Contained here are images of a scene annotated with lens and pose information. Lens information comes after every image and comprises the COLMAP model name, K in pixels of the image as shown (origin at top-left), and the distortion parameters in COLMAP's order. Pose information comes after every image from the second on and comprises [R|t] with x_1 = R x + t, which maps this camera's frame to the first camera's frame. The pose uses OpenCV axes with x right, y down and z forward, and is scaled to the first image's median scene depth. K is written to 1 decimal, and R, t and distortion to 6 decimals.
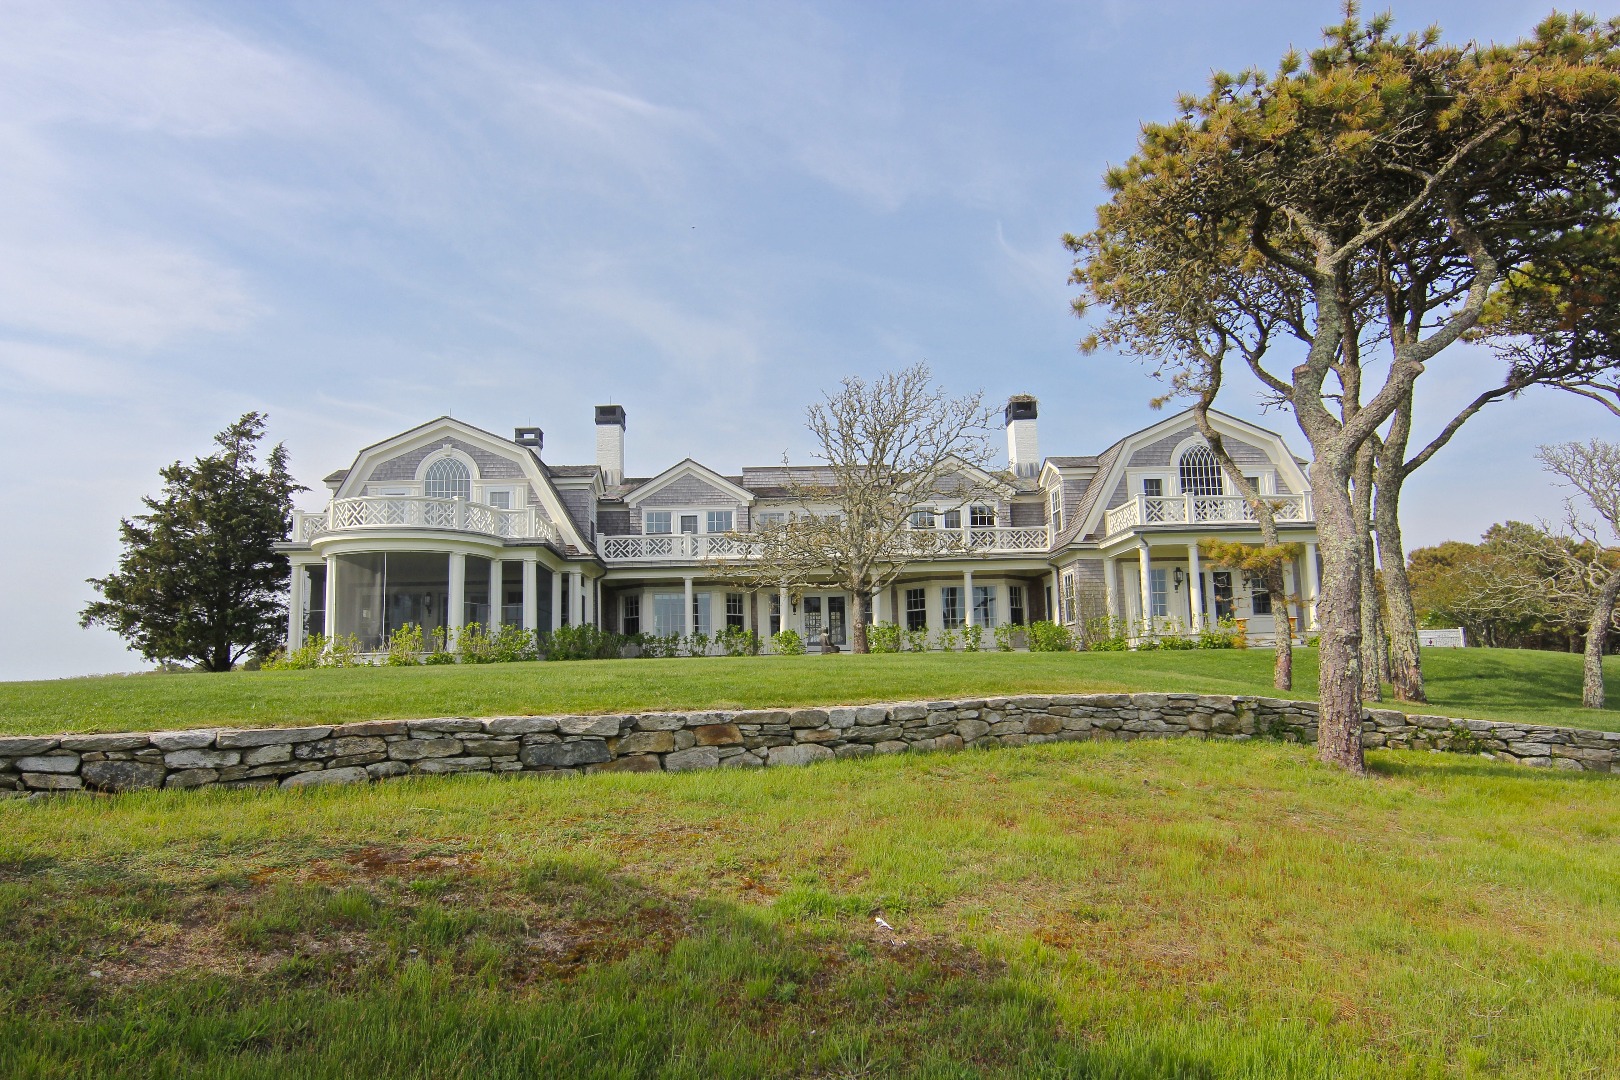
lens RADIAL K [[1045.9, 0, 810.6], [0, 1045.9, 545.2], [0, 0, 1]] dist [-0.014217, 0.012748]
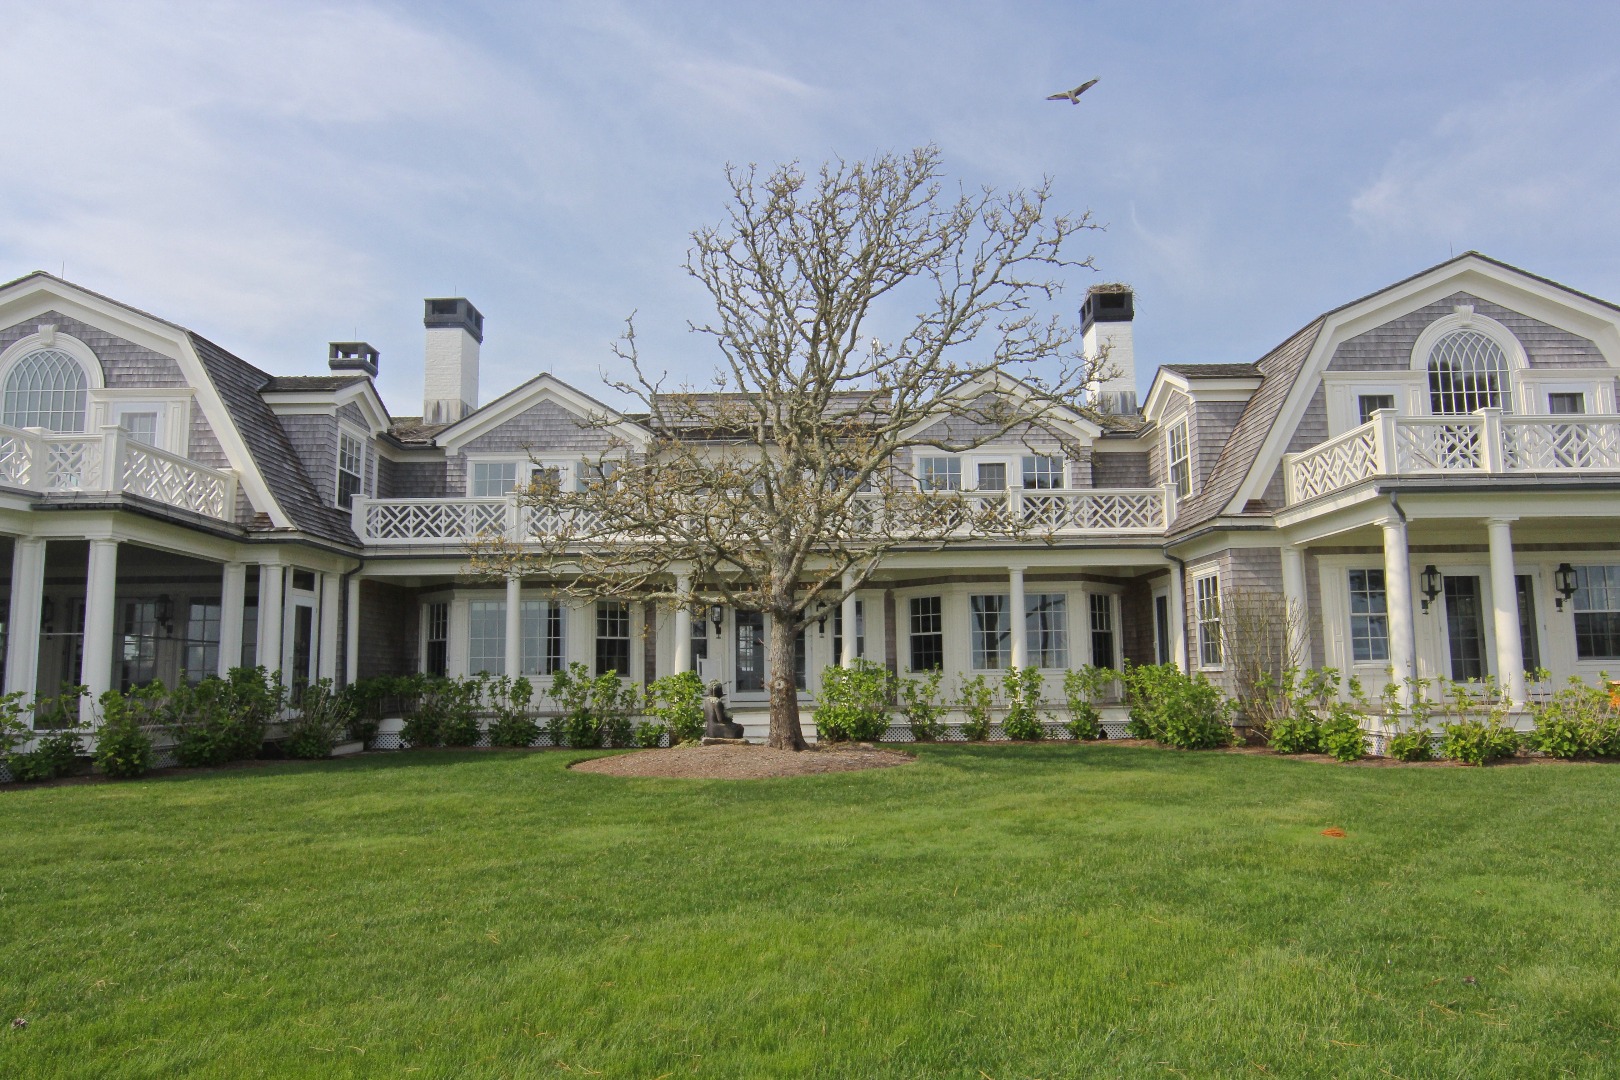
lens RADIAL K [[1045.9, 0, 809.4], [0, 1045.9, 535.0], [0, 0, 1]] dist [-0.014217, 0.012748]
pose [[0.998578, 0.008622, -0.052614, 0.069828], [-0.008534, 0.999962, 0.001886, 0.007370], [0.052628, -0.001434, 0.998613, 0.442219]]
